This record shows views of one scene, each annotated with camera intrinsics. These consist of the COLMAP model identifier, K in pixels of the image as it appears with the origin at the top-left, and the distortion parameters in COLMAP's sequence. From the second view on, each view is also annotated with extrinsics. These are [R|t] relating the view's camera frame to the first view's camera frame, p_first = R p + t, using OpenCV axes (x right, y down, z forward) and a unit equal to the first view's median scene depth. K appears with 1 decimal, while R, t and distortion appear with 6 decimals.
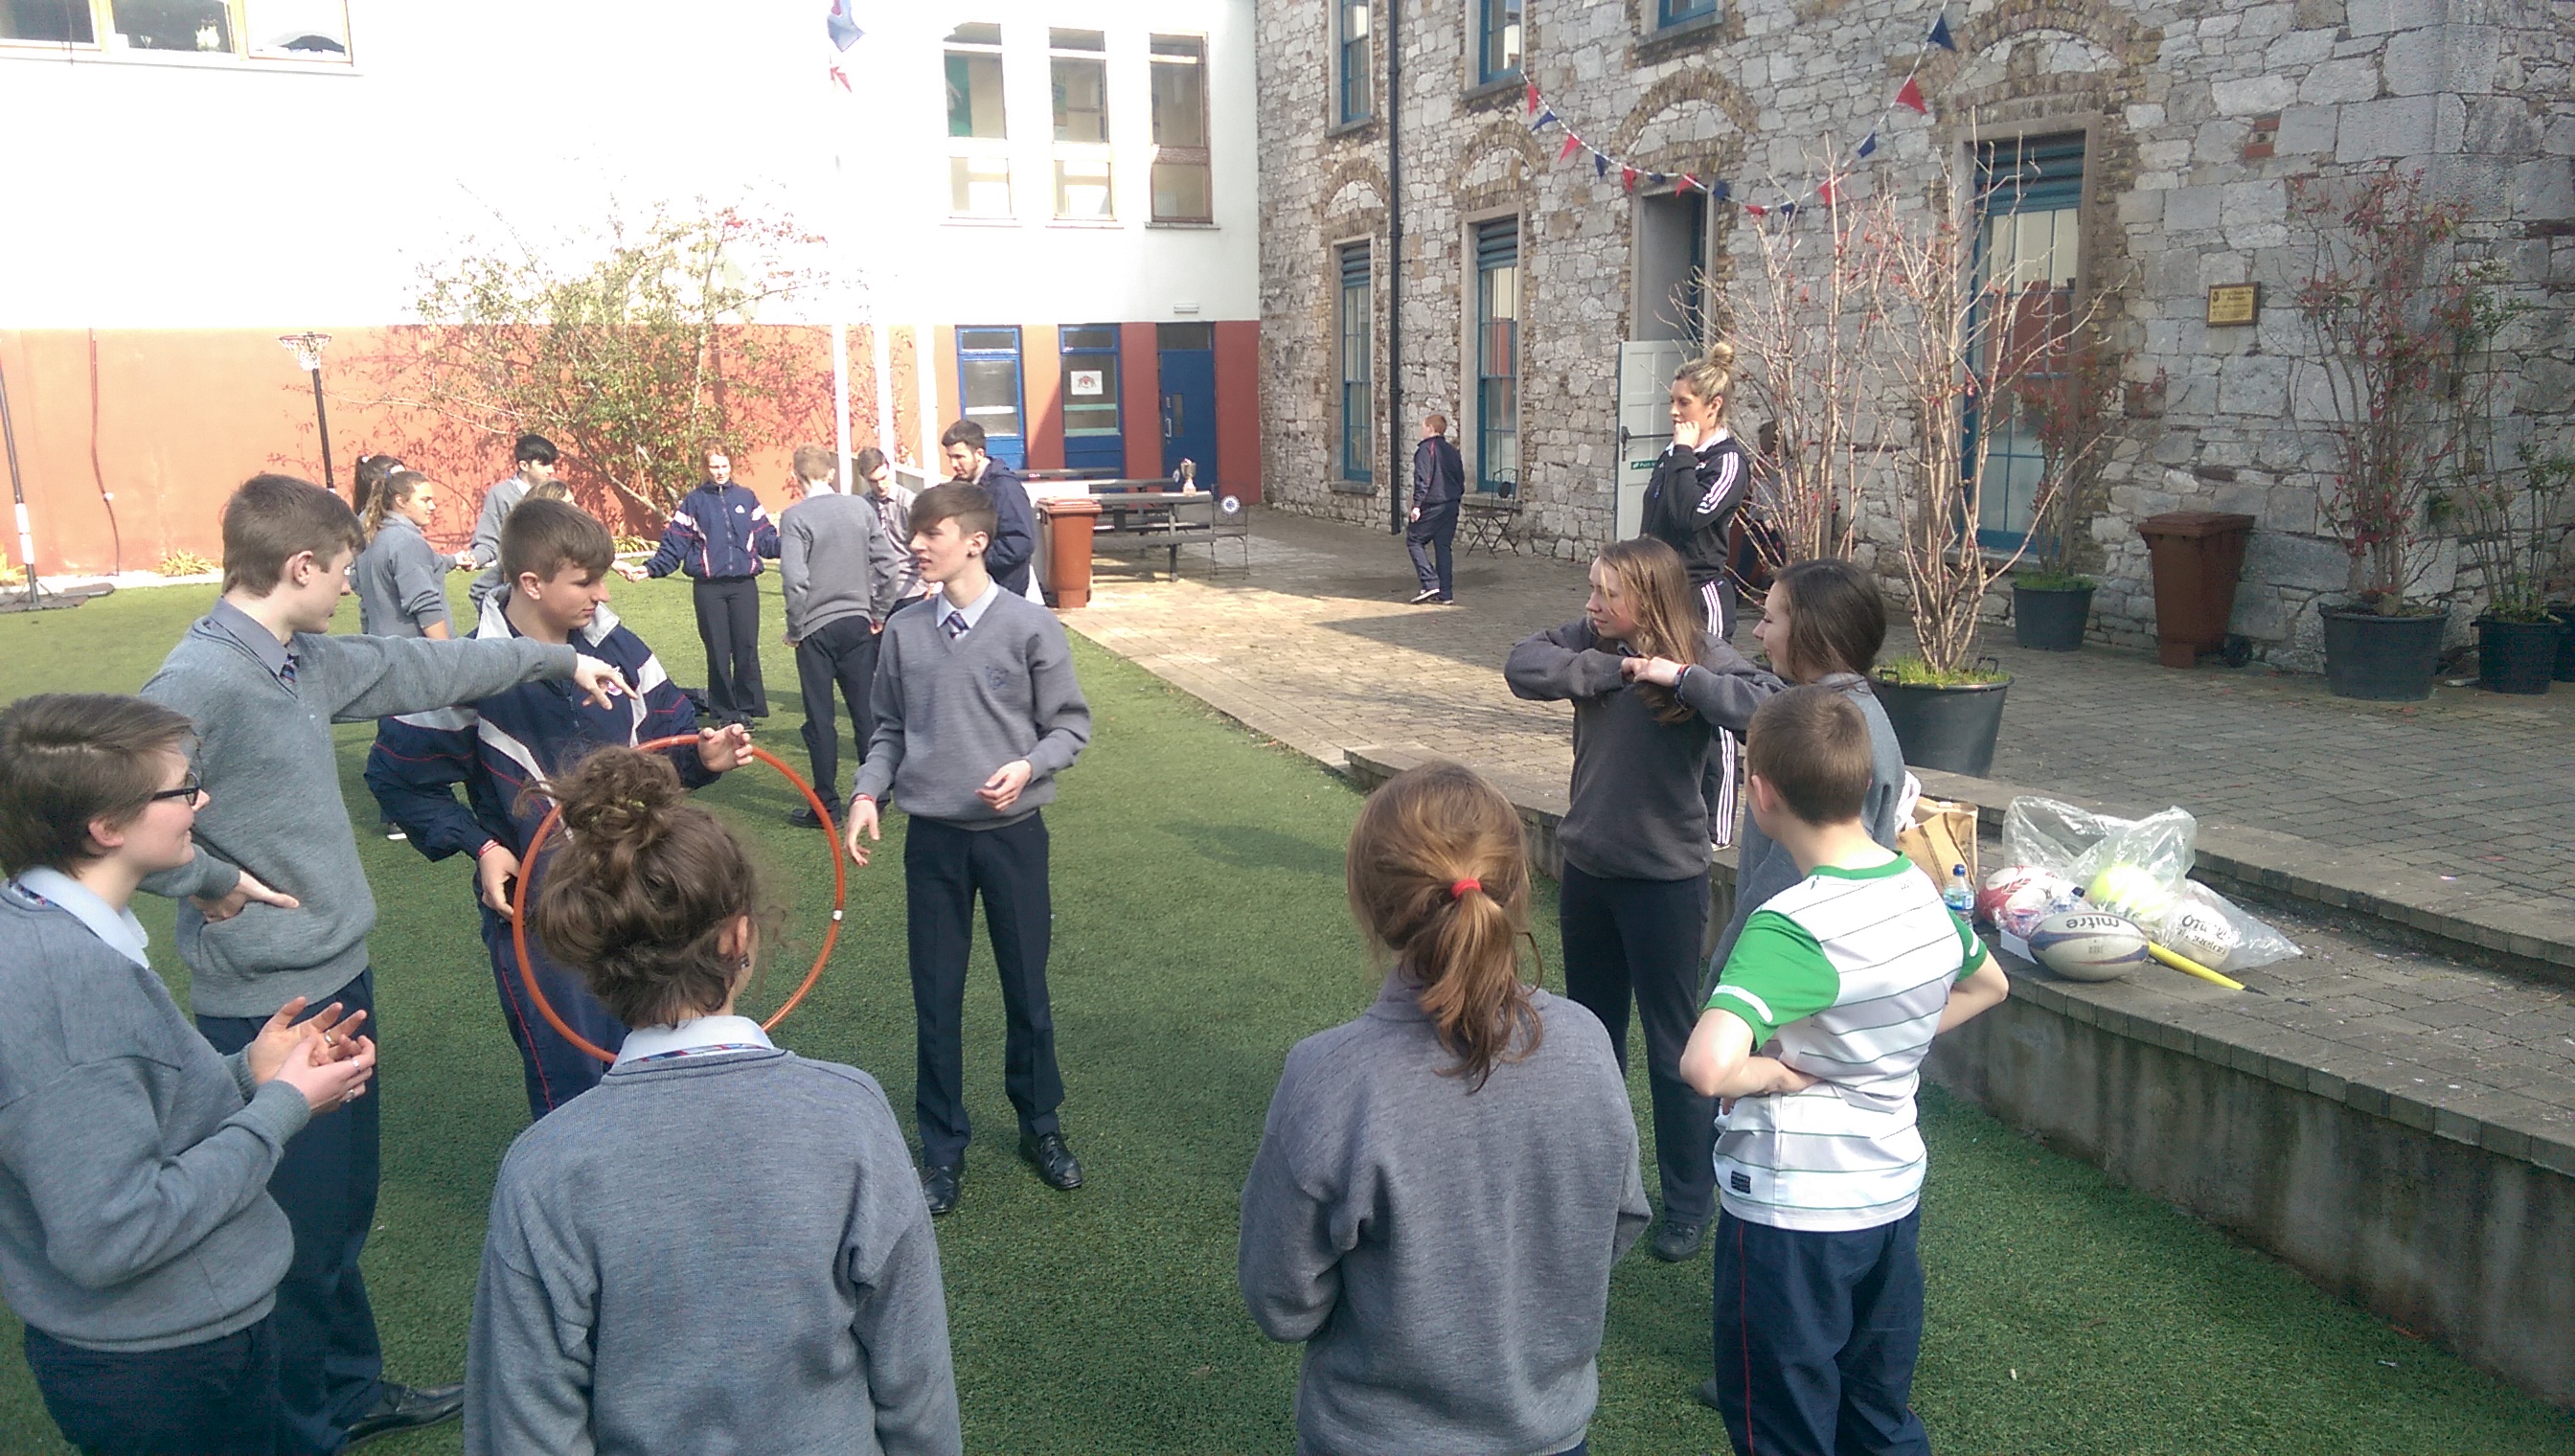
lens RADIAL K [[1840.8, 0, 1278.4], [0, 1840.8, 749.6], [0, 0, 1]] dist [0.048657, -0.063060]
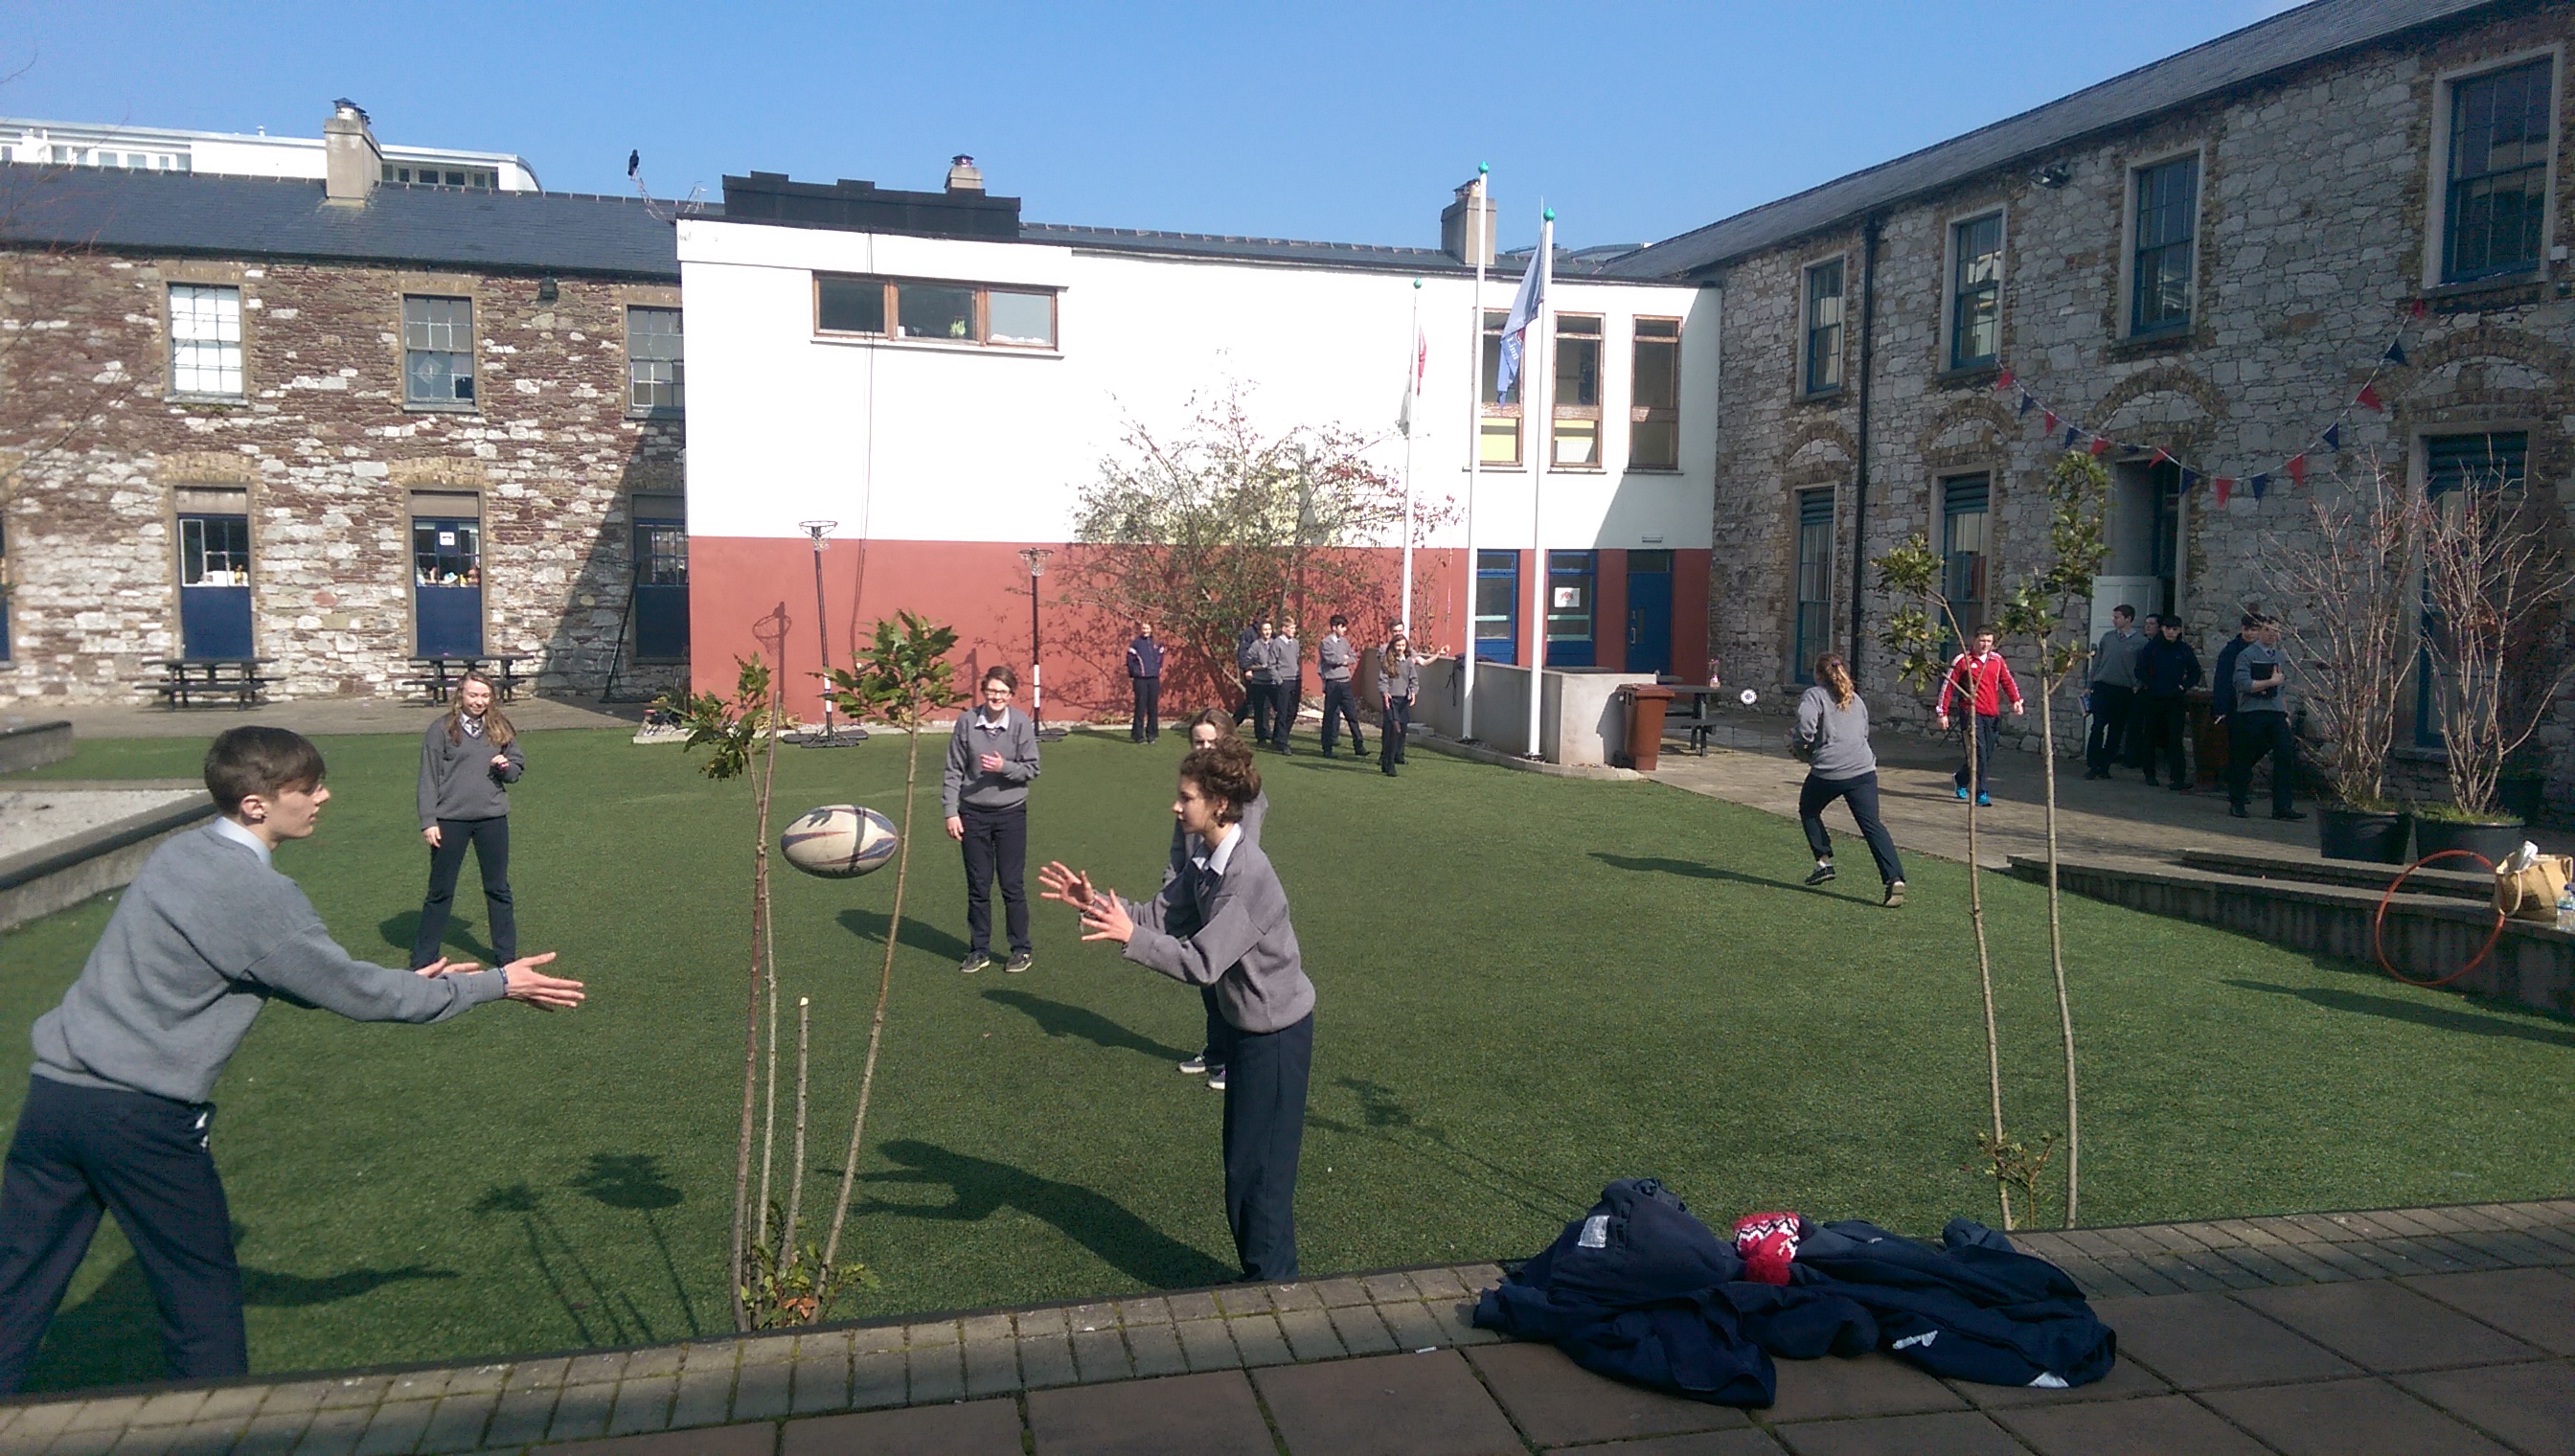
lens RADIAL K [[1840.8, 0, 1276.8], [0, 1840.8, 717.7], [0, 0, 1]] dist [0.048657, -0.063060]
pose [[0.990389, 0.033440, -0.134204, -0.159168], [-0.050574, 0.990693, -0.126370, 0.048446], [0.128730, 0.131943, 0.982863, -0.233506]]
